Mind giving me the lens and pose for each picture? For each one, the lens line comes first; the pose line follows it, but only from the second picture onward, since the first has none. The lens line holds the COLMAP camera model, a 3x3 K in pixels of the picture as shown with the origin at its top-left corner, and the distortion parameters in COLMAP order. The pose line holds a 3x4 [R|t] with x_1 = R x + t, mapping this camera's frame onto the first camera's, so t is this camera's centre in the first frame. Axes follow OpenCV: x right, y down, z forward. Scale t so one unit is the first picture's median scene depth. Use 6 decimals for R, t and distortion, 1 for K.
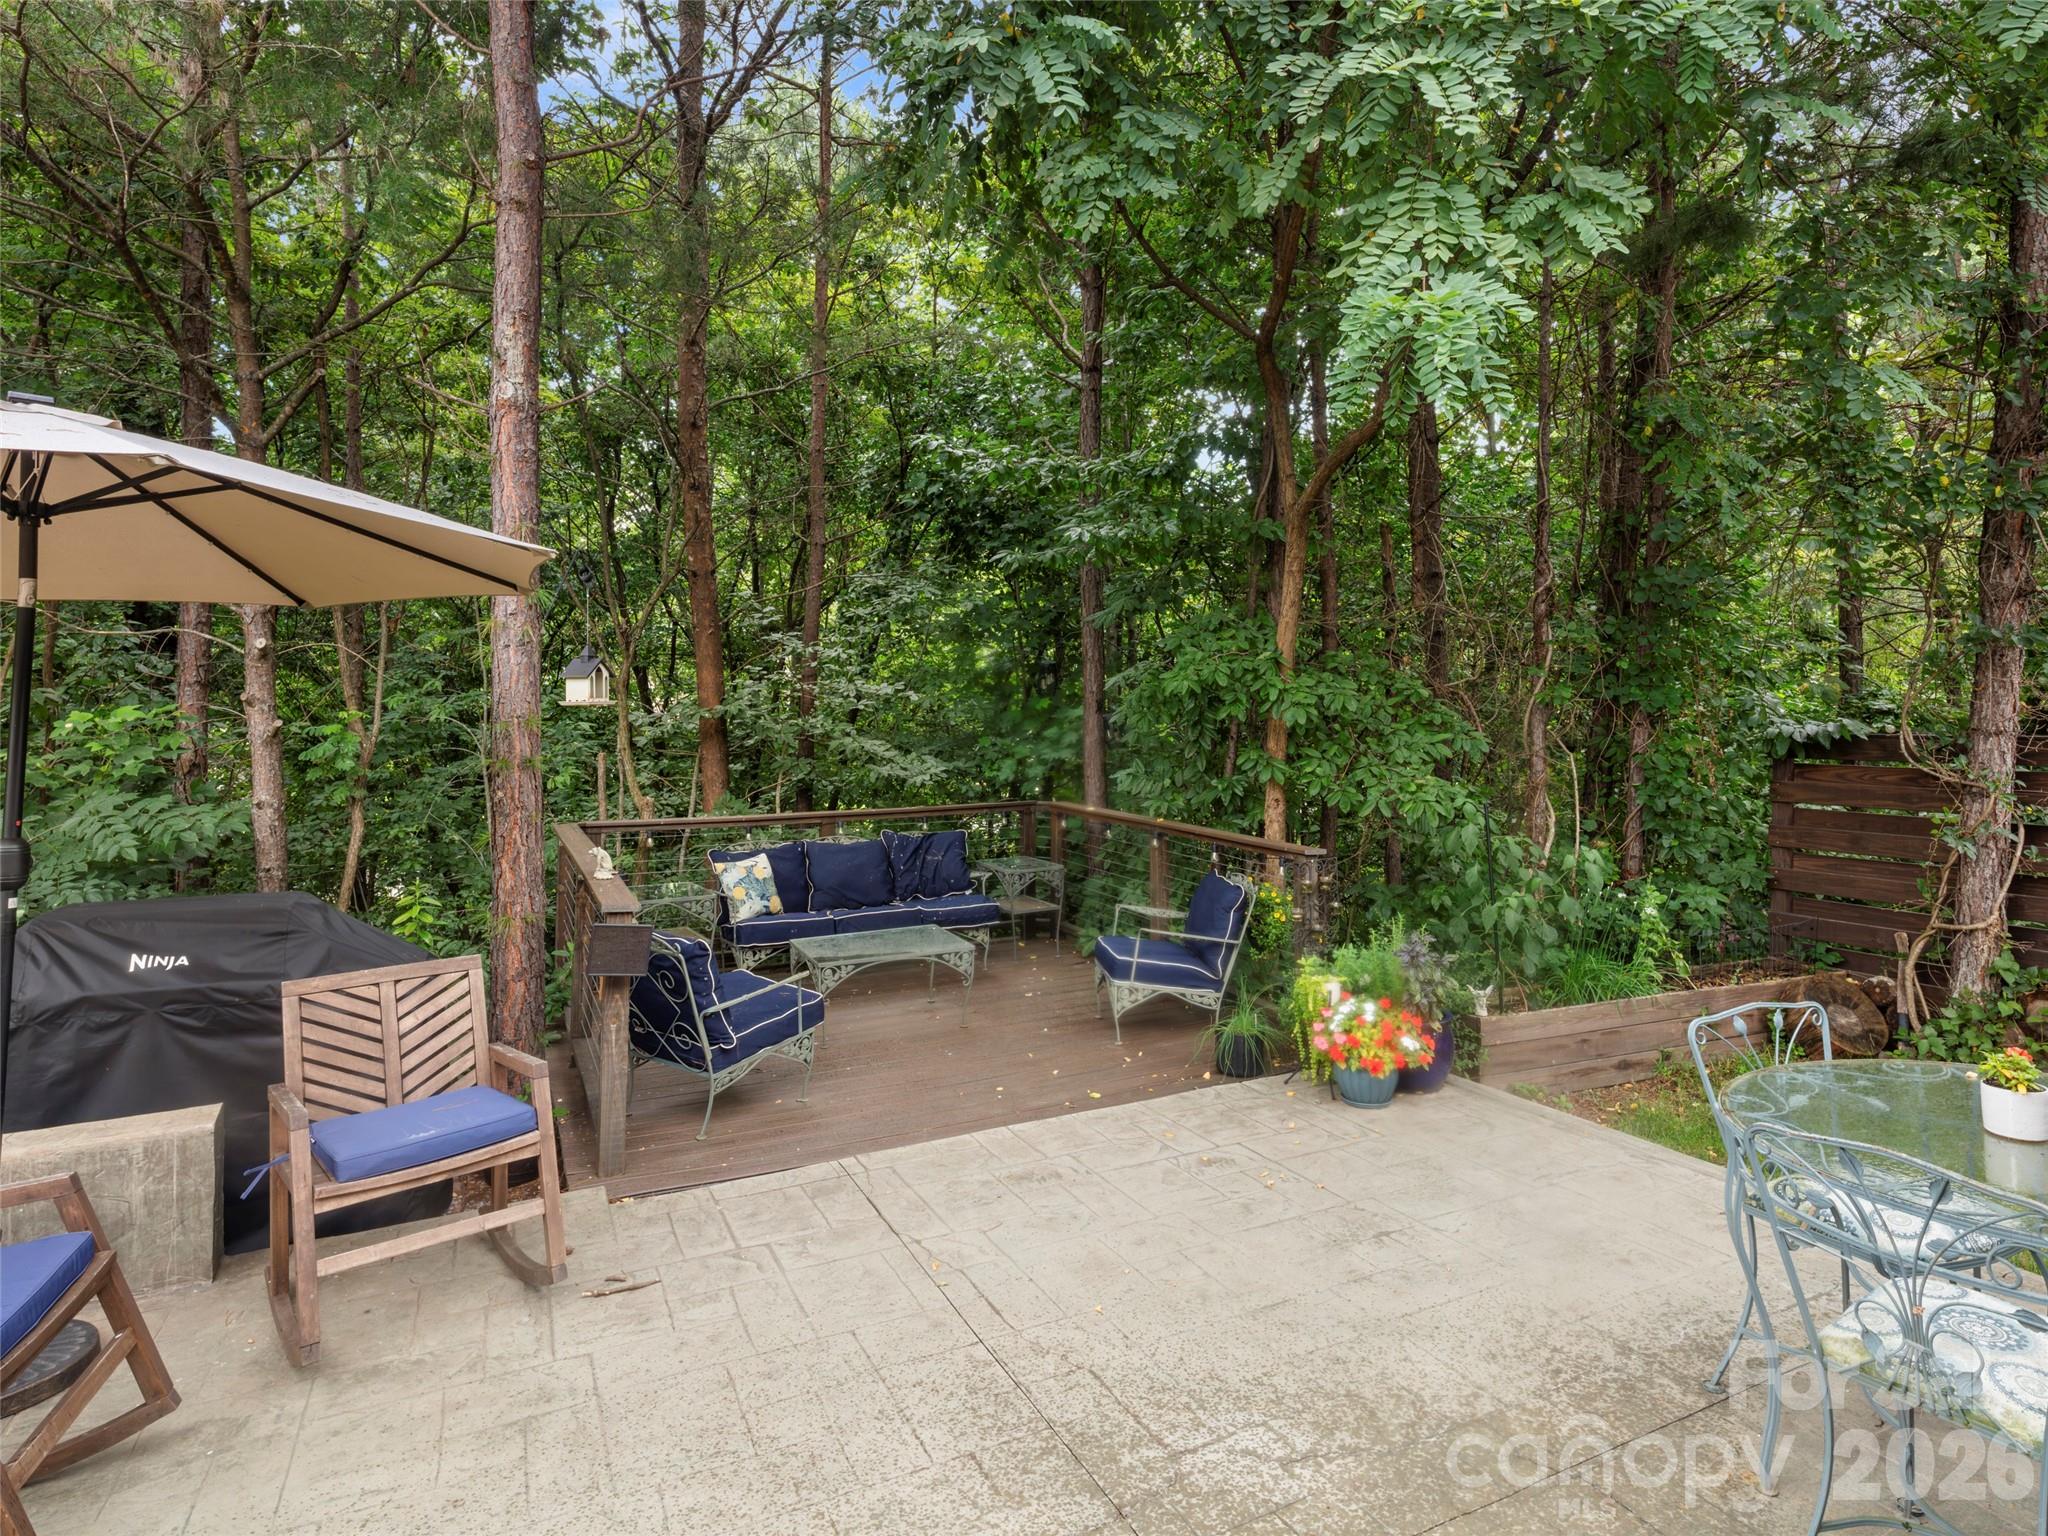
lens RADIAL K [[1132.1, 0, 995.5], [0, 1132.1, 762.6], [0, 0, 1]] dist [0.003816, 0.000481]
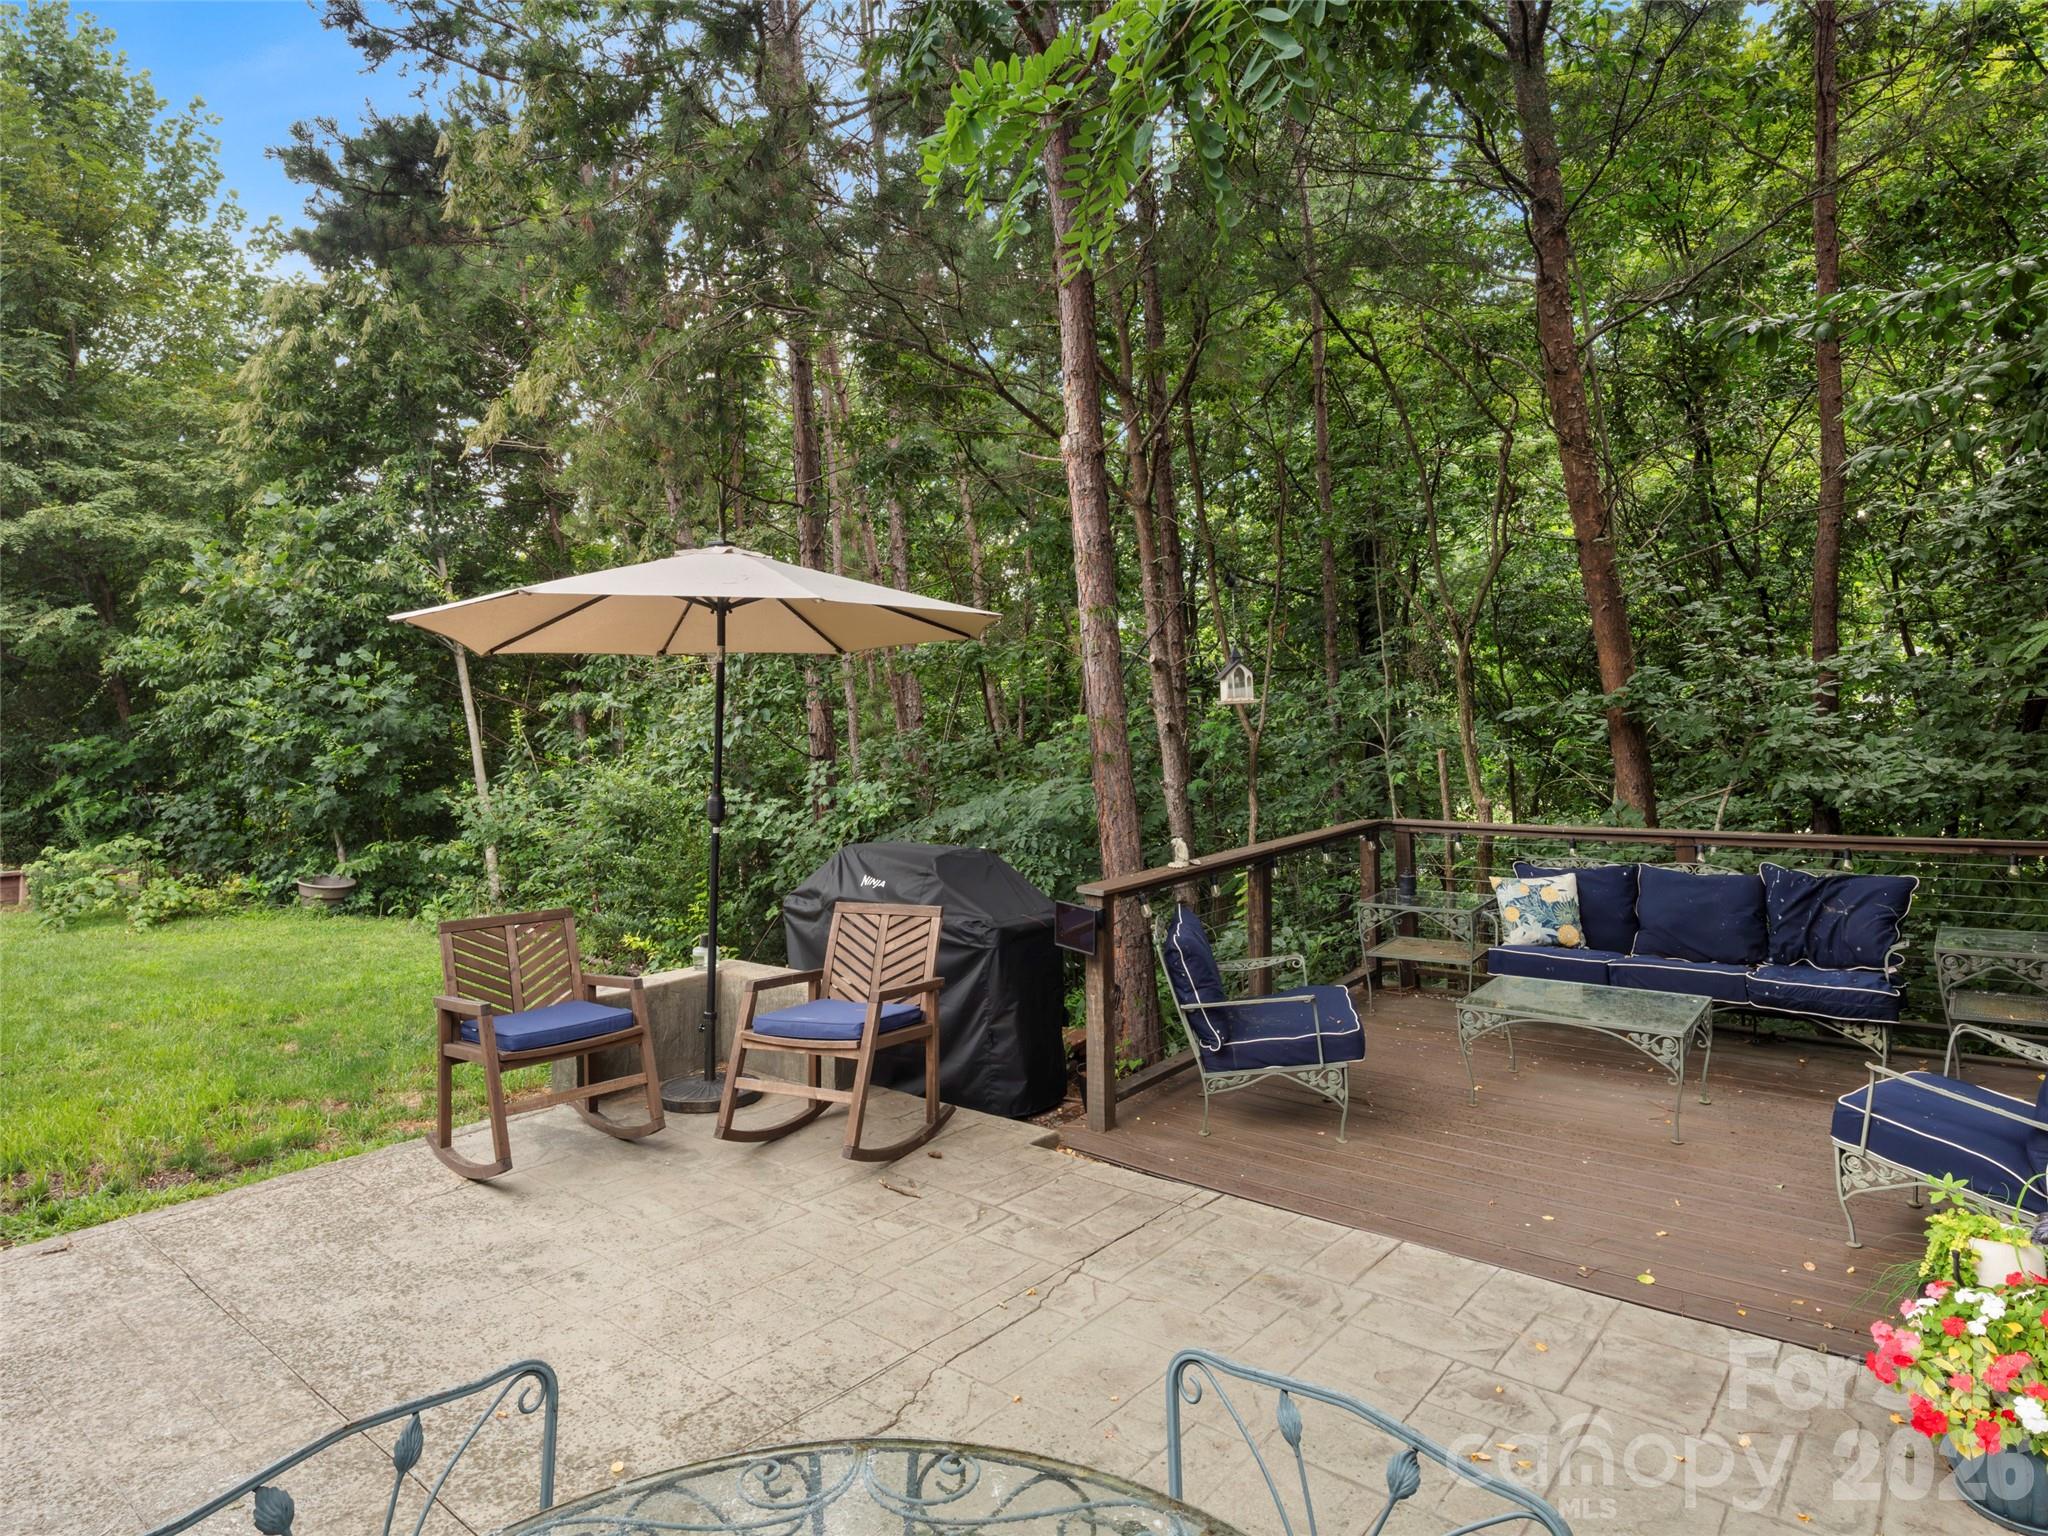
lens RADIAL K [[1132.1, 0, 995.5], [0, 1132.1, 762.6], [0, 0, 1]] dist [0.003816, 0.000481]
pose [[0.418471, 0.026095, -0.907855, 0.430846], [-0.018560, 0.999624, 0.020178, -0.011458], [0.908040, 0.008406, 0.418798, 0.309373]]
